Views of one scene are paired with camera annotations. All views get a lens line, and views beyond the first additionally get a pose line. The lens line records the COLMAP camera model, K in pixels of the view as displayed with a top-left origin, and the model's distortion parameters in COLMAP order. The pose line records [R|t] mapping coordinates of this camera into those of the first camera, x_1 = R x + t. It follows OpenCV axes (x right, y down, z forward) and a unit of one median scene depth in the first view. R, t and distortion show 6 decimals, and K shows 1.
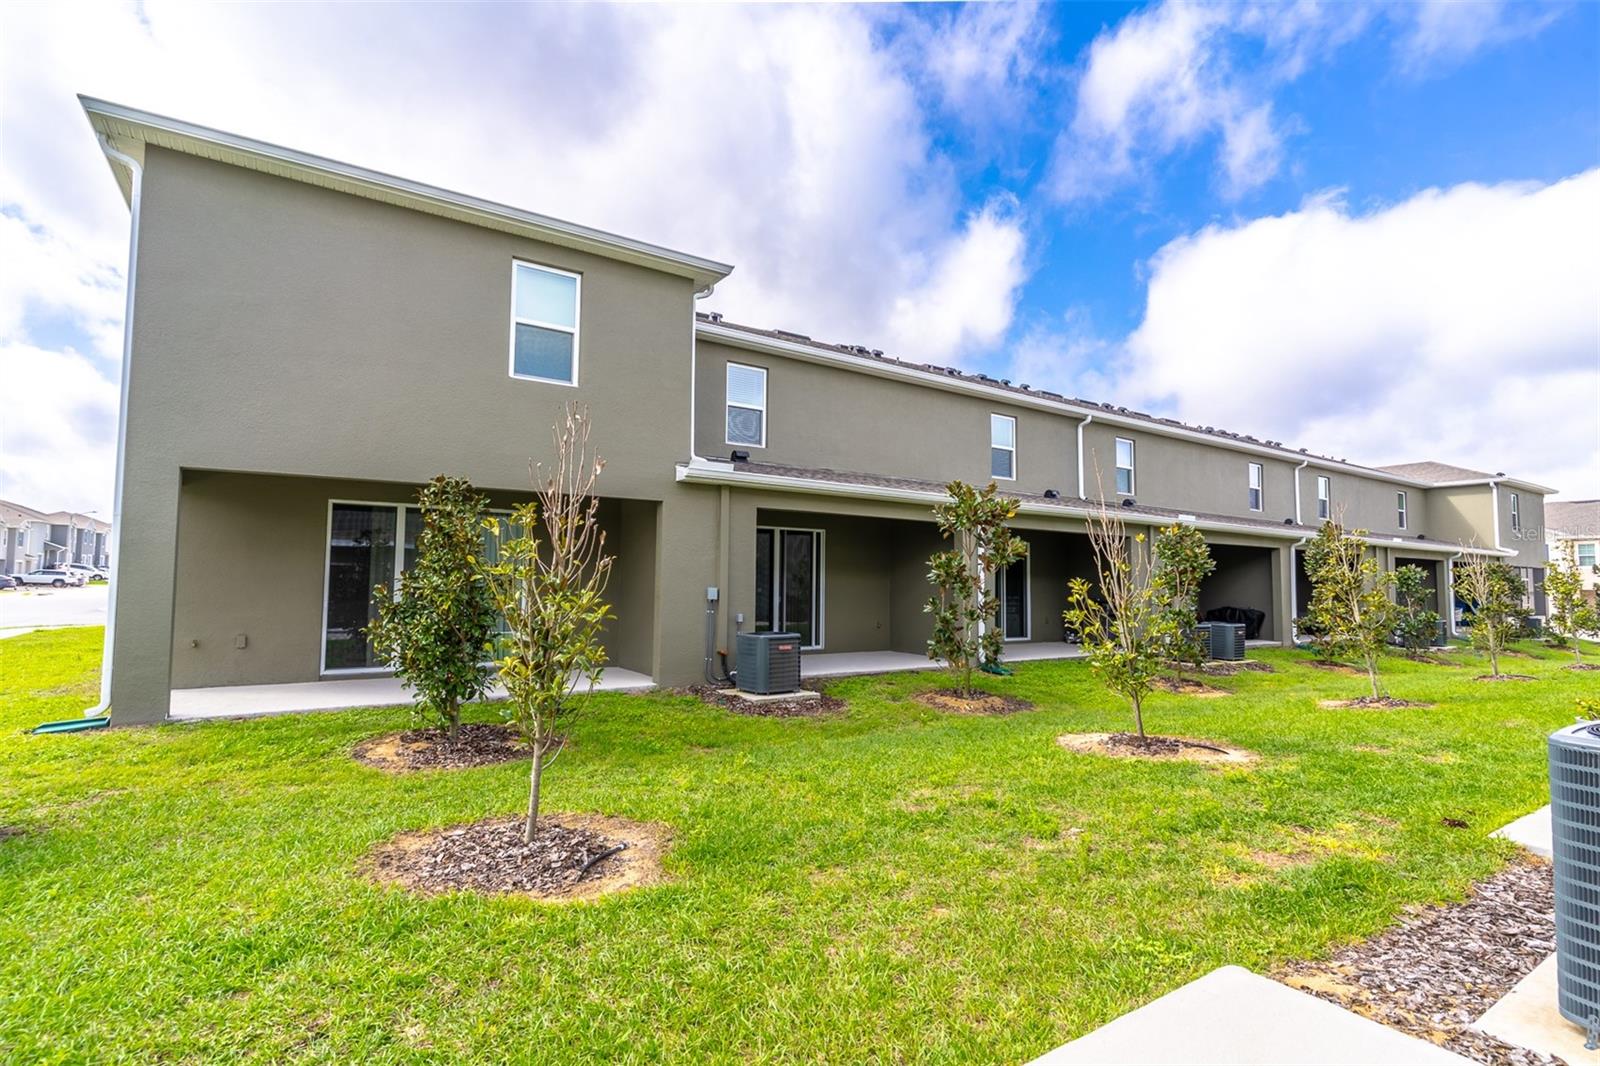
lens RADIAL K [[762.6, 0, 795.5], [0, 762.6, 536.9], [0, 0, 1]] dist [0.002300, -0.000637]
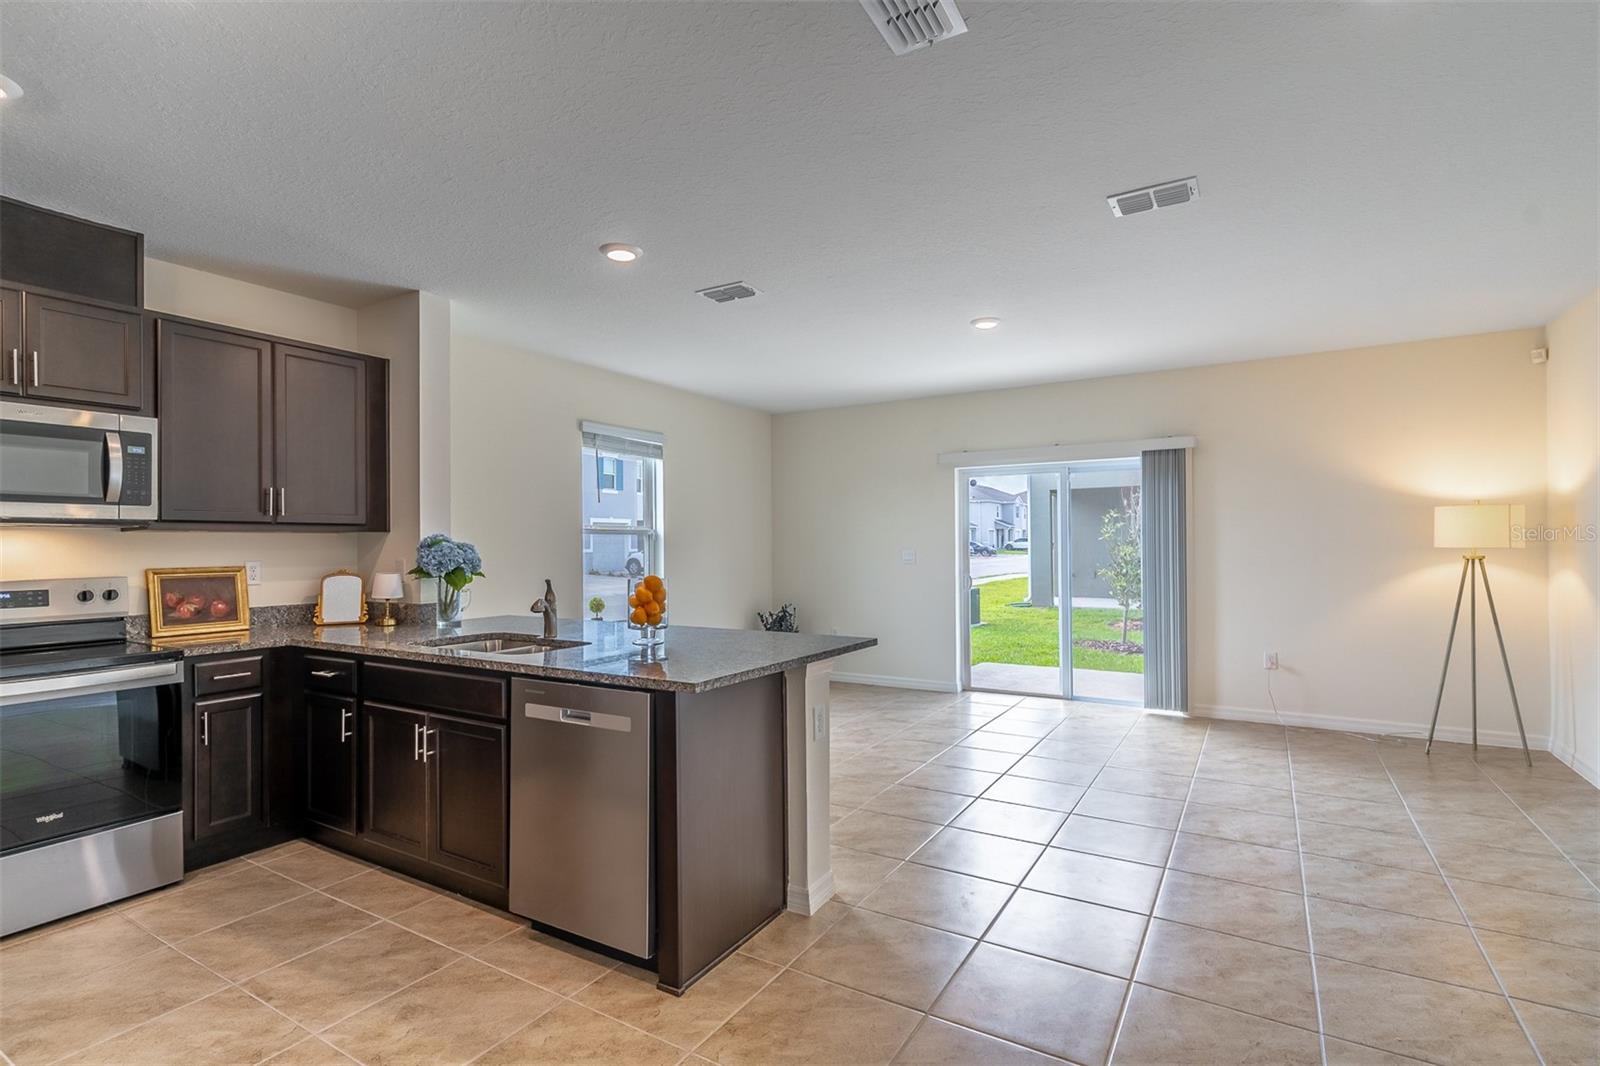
lens RADIAL K [[762.6, 0, 795.5], [0, 762.6, 536.9], [0, 0, 1]] dist [0.002300, -0.000637]
pose [[0.418888, -0.023970, -0.907721, 0.936041], [0.065280, 0.997860, 0.003775, -0.016289], [0.905688, -0.060838, 0.419557, -0.619816]]
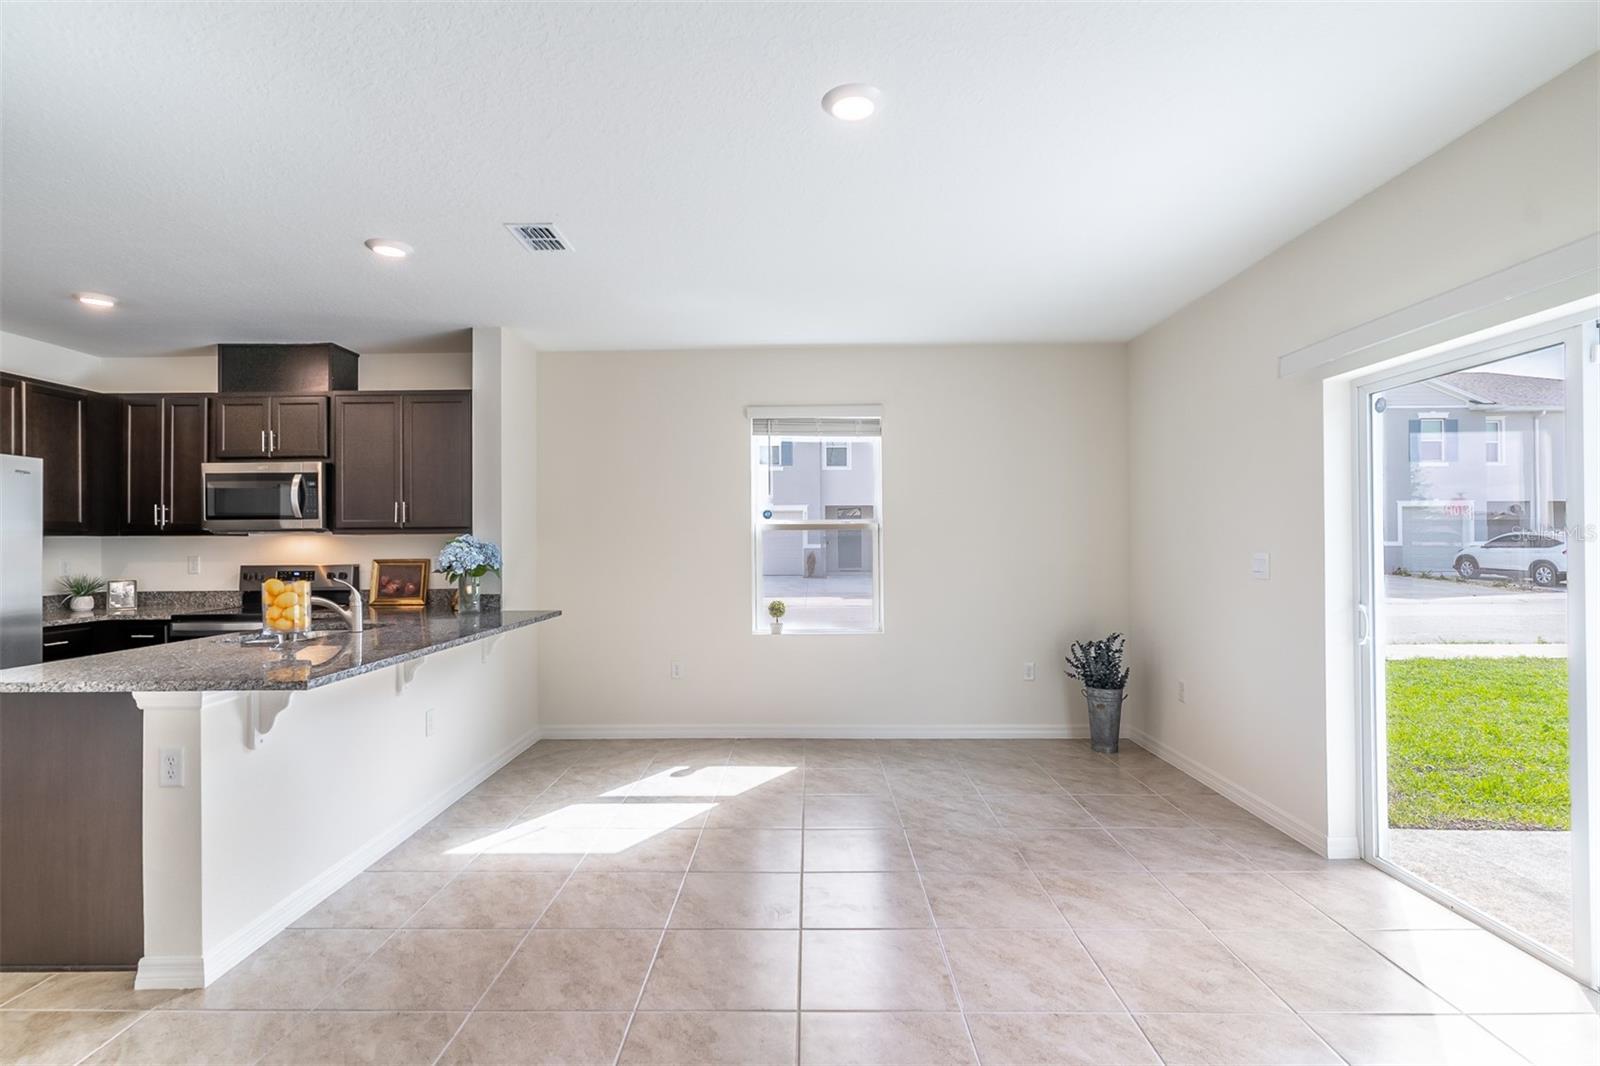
lens RADIAL K [[762.6, 0, 795.5], [0, 762.6, 536.9], [0, 0, 1]] dist [0.002300, -0.000637]
pose [[-0.567543, -0.012687, -0.823246, 0.702484], [0.048991, 0.997589, -0.049147, 0.012735], [0.821885, -0.068225, -0.565554, -0.047657]]
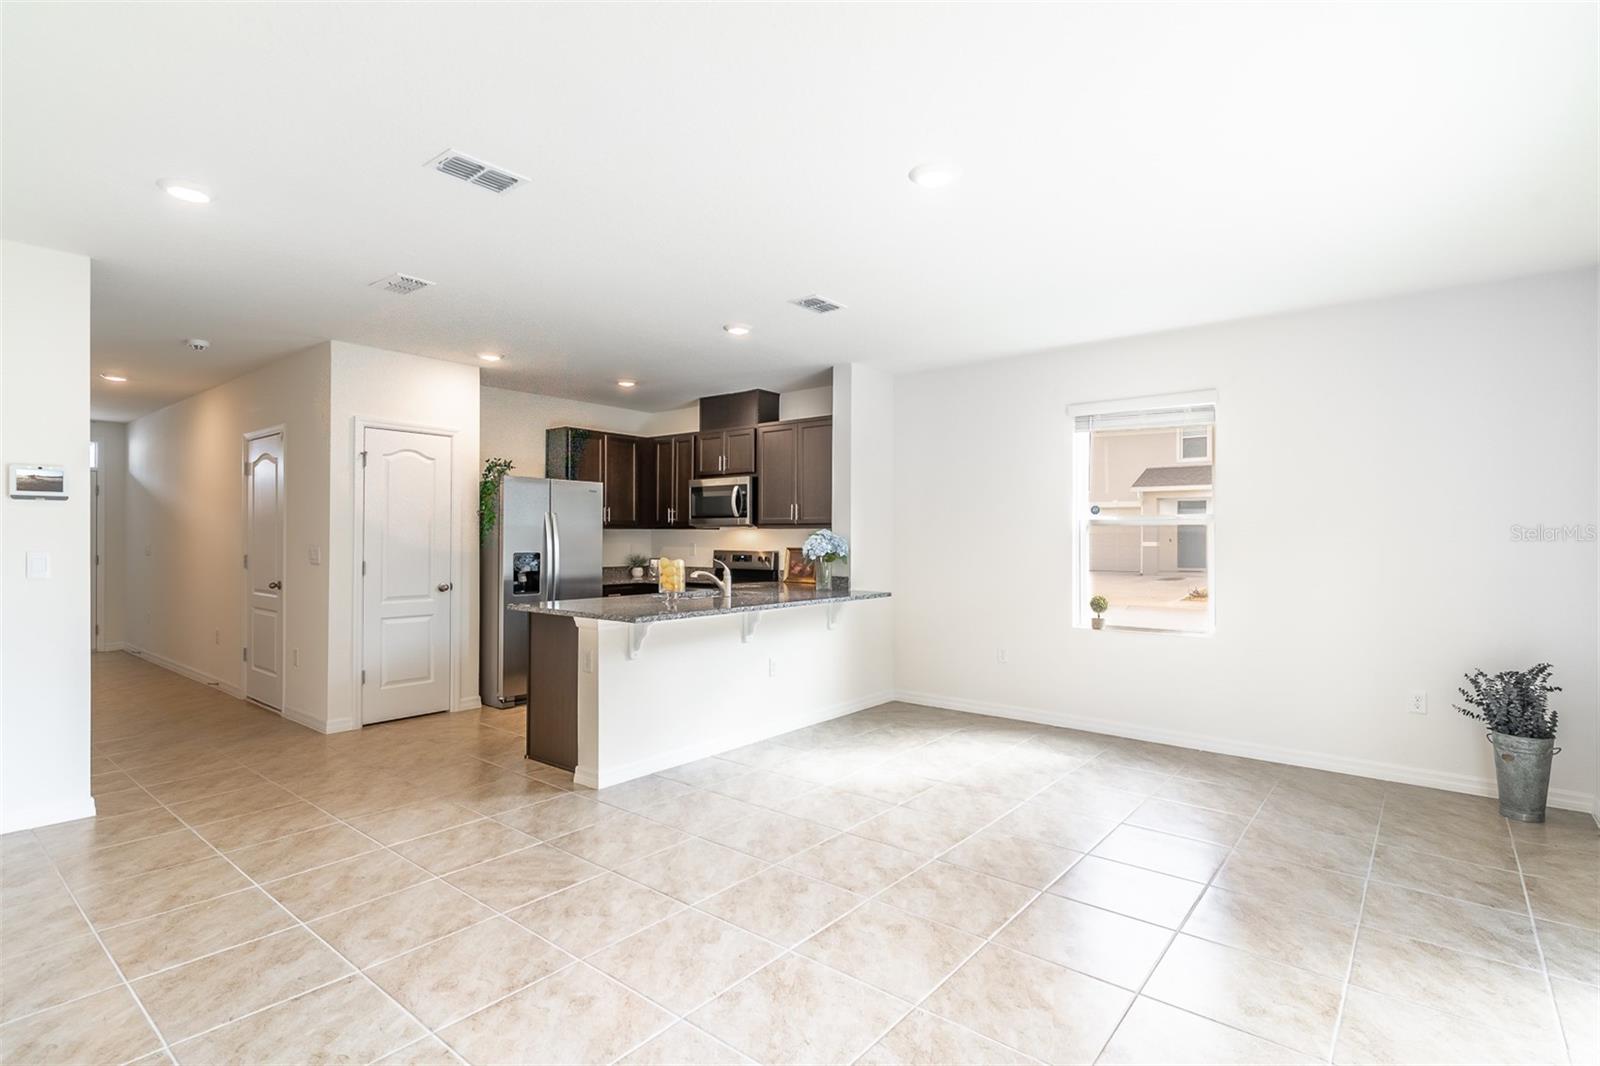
lens RADIAL K [[776.5, 0, 796.2], [0, 776.5, 533.7], [0, 0, 1]] dist [0.001236, 0.000074]
pose [[-0.956341, -0.015585, -0.291839, 0.607429], [0.003191, 0.997961, -0.063752, 0.023681], [0.292237, -0.061899, -0.954341, 0.148859]]
